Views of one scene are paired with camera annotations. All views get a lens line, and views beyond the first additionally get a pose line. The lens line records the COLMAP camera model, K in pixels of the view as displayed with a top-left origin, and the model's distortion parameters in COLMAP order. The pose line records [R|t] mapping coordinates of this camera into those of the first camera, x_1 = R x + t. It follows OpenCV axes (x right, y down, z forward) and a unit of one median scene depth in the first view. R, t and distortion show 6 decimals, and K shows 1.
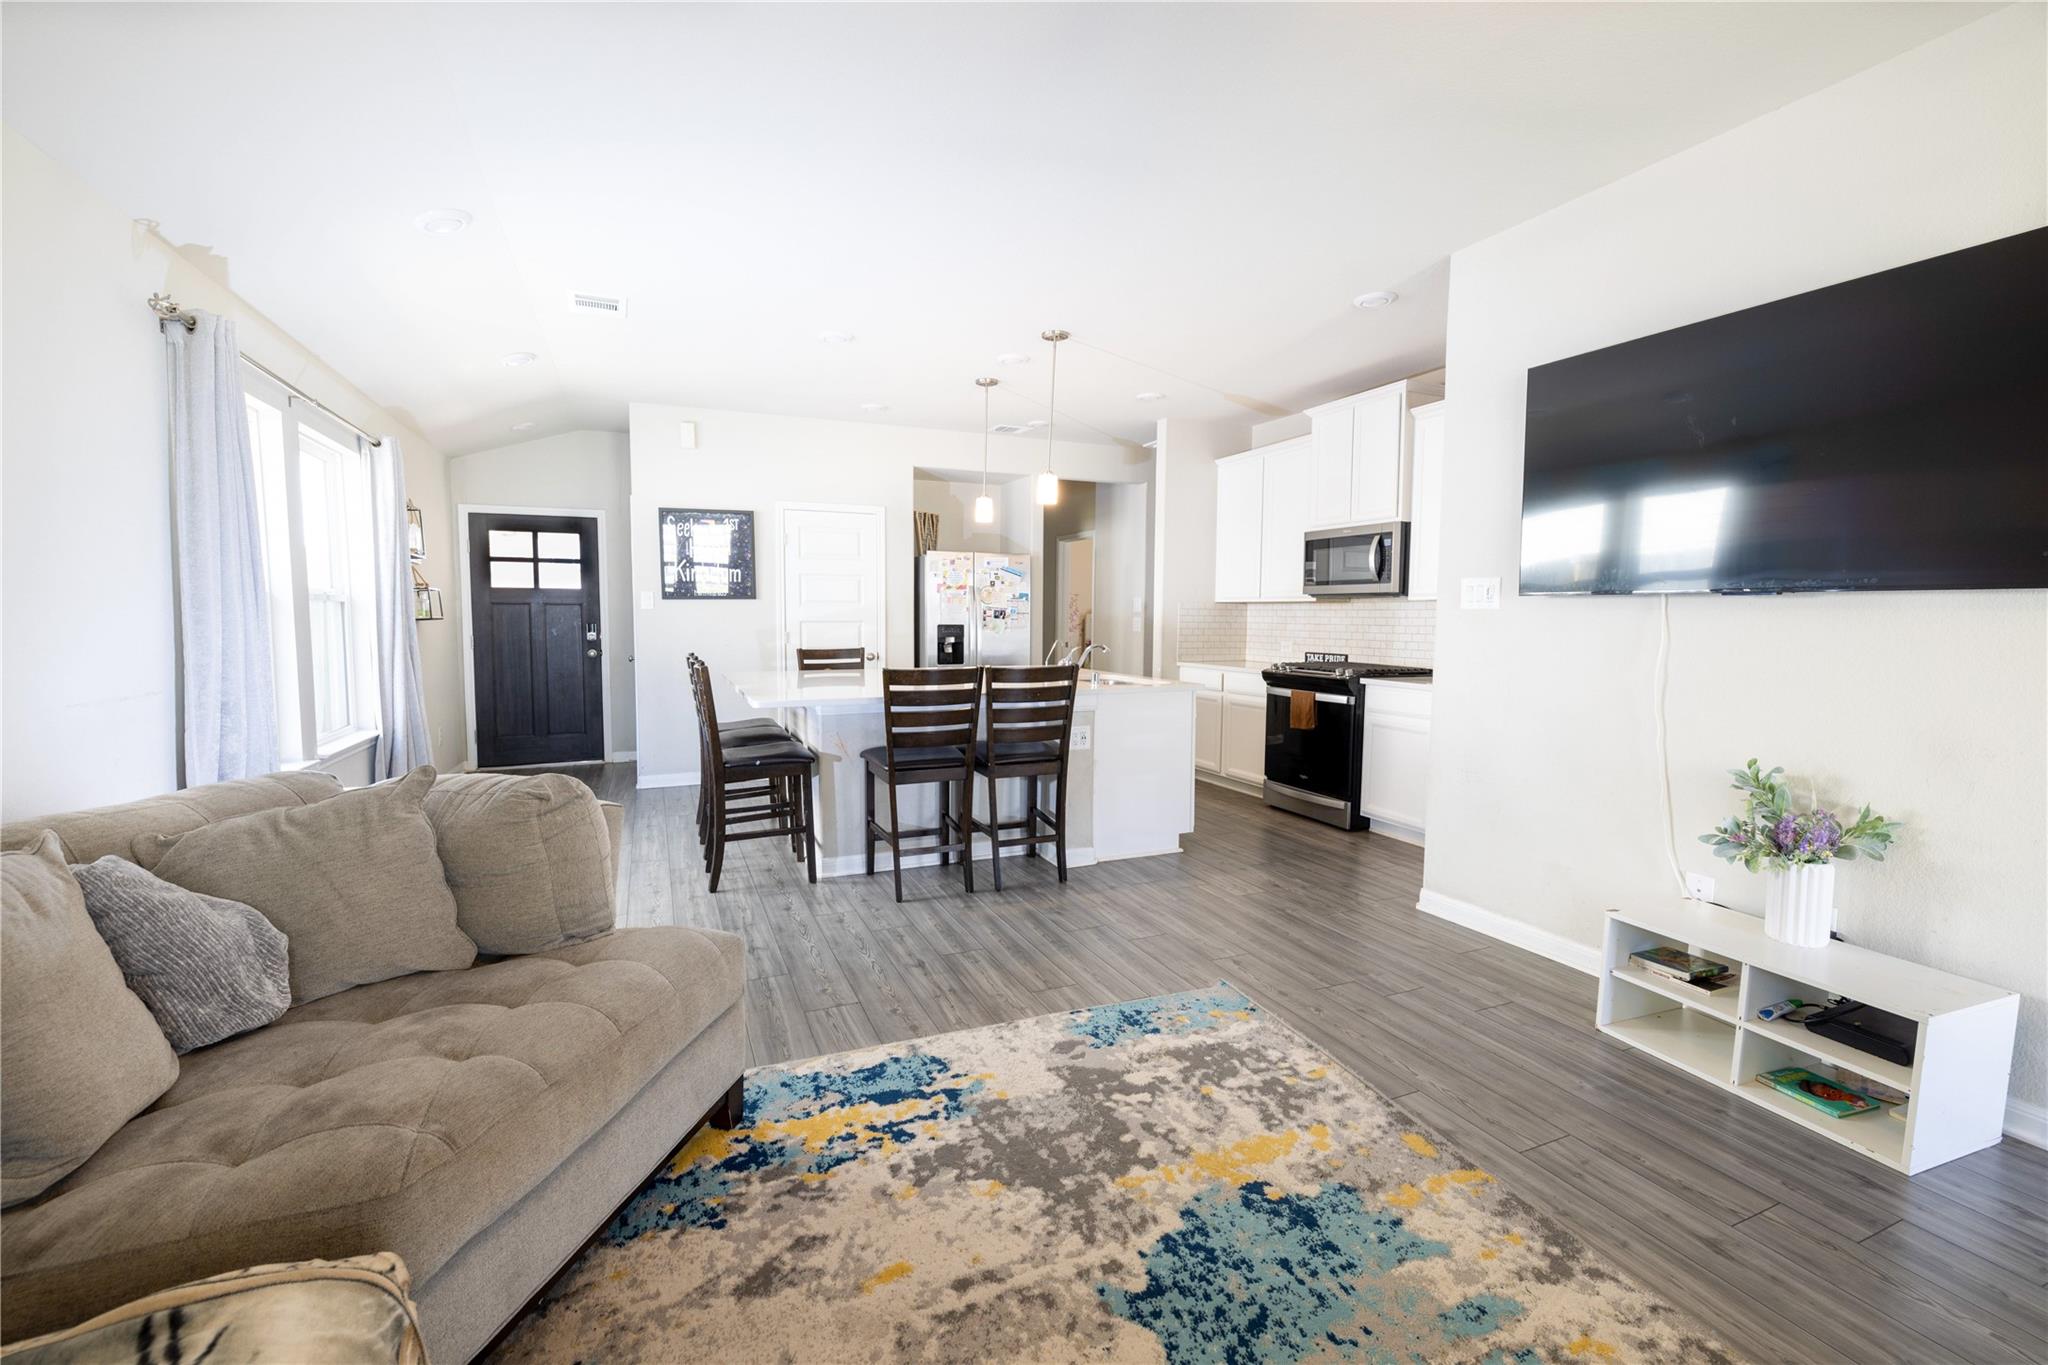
lens RADIAL K [[849.3, 0, 1021.7], [0, 849.3, 679.5], [0, 0, 1]] dist [0.002228, 0.000097]
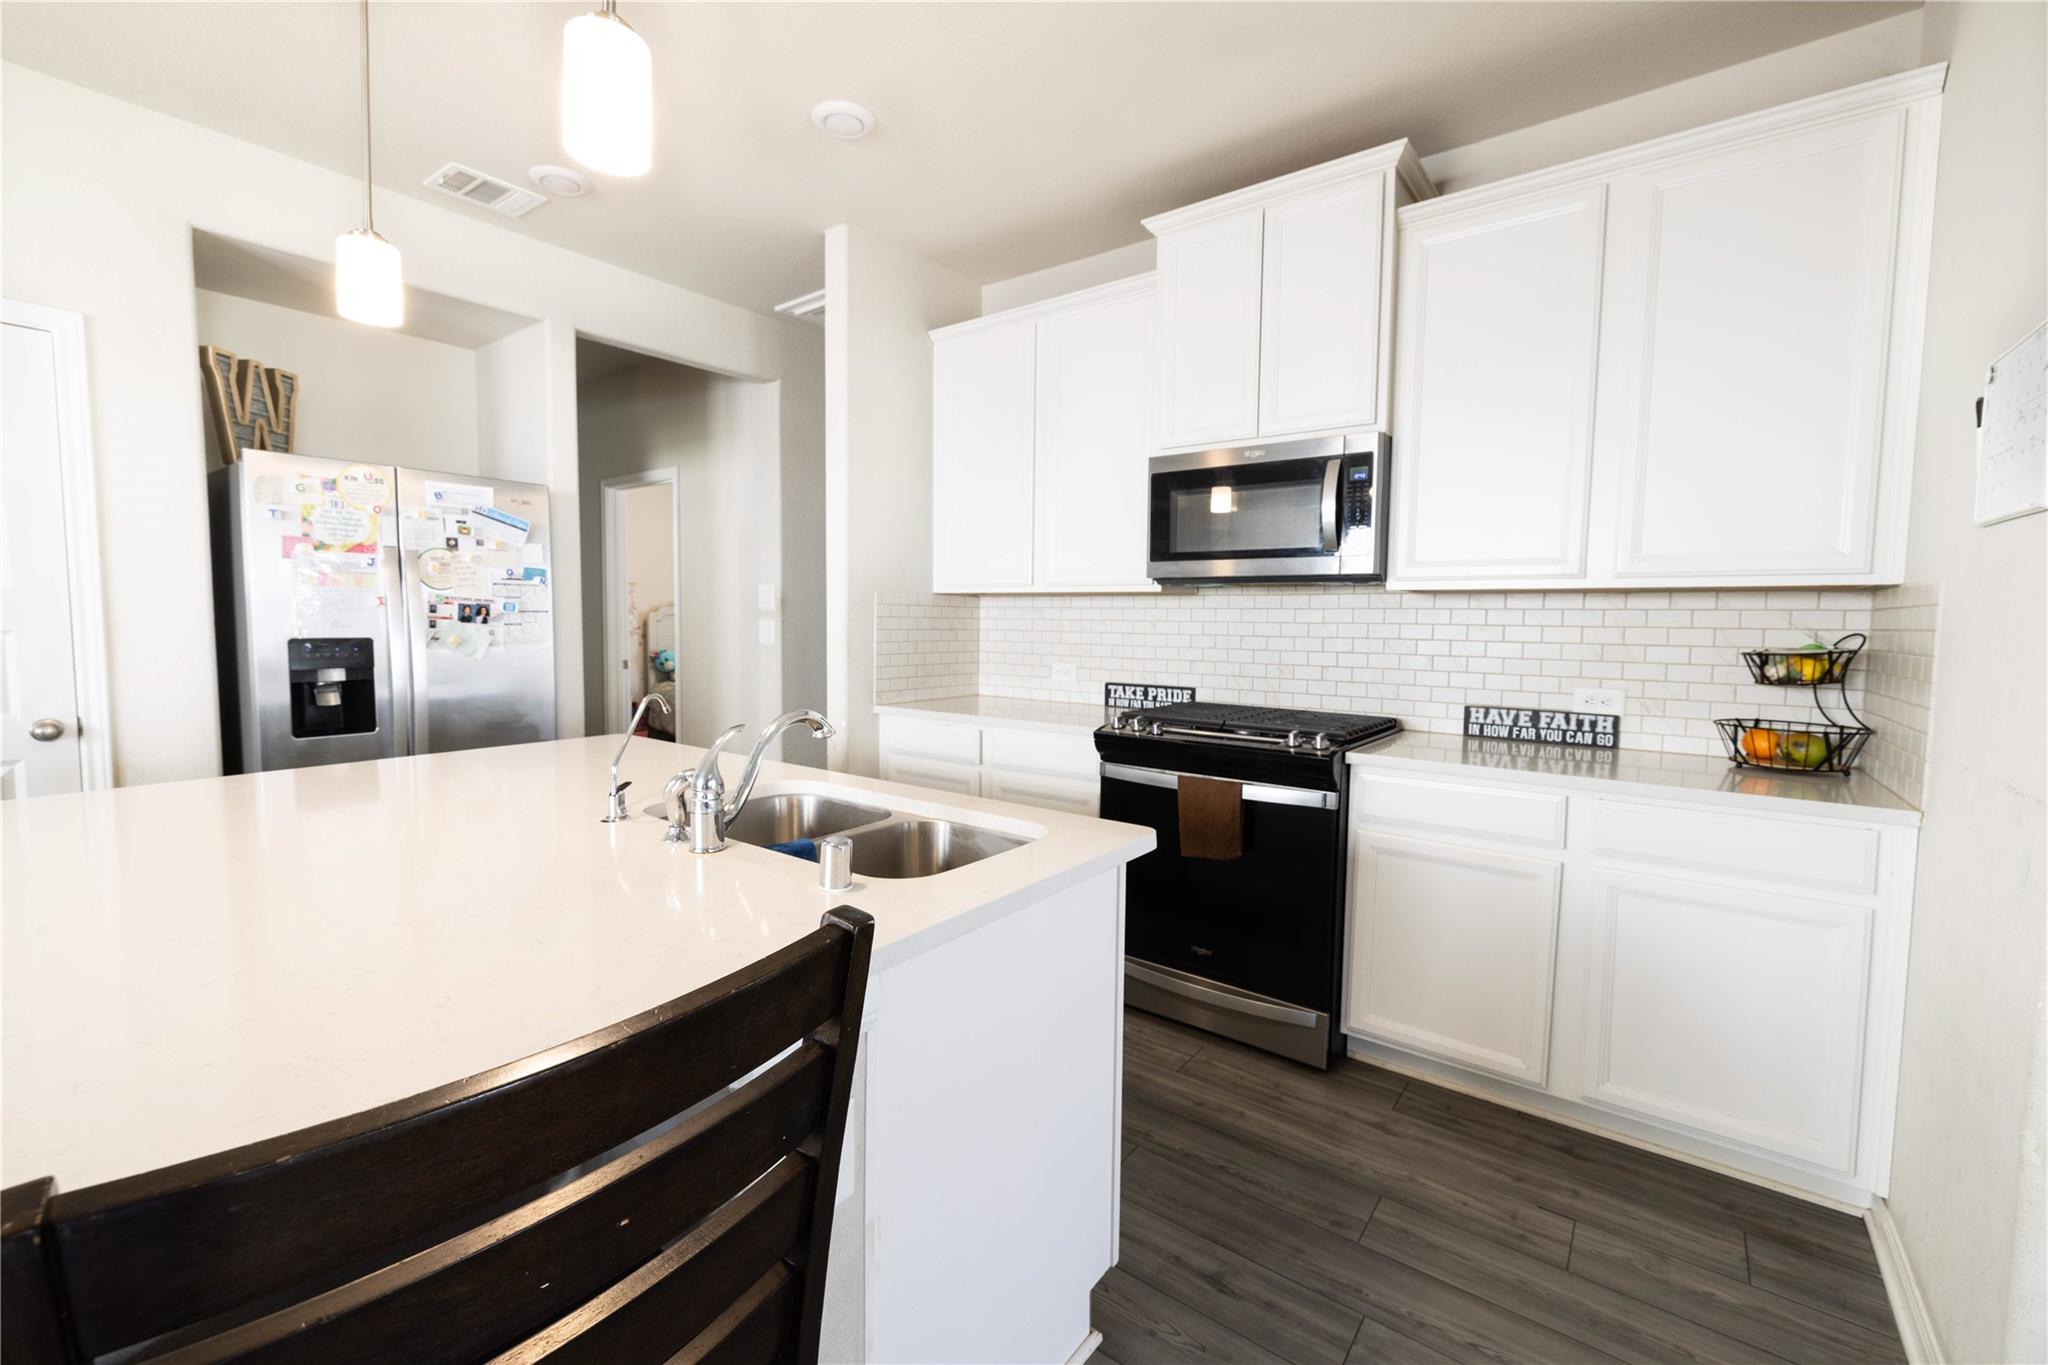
lens RADIAL K [[849.3, 0, 1015.0], [0, 849.3, 675.2], [0, 0, 1]] dist [0.002228, 0.000097]
pose [[0.874920, -0.031548, 0.483238, 0.006788], [0.032623, 0.999449, 0.006184, -0.045089], [-0.483167, 0.010354, 0.875467, 0.565323]]
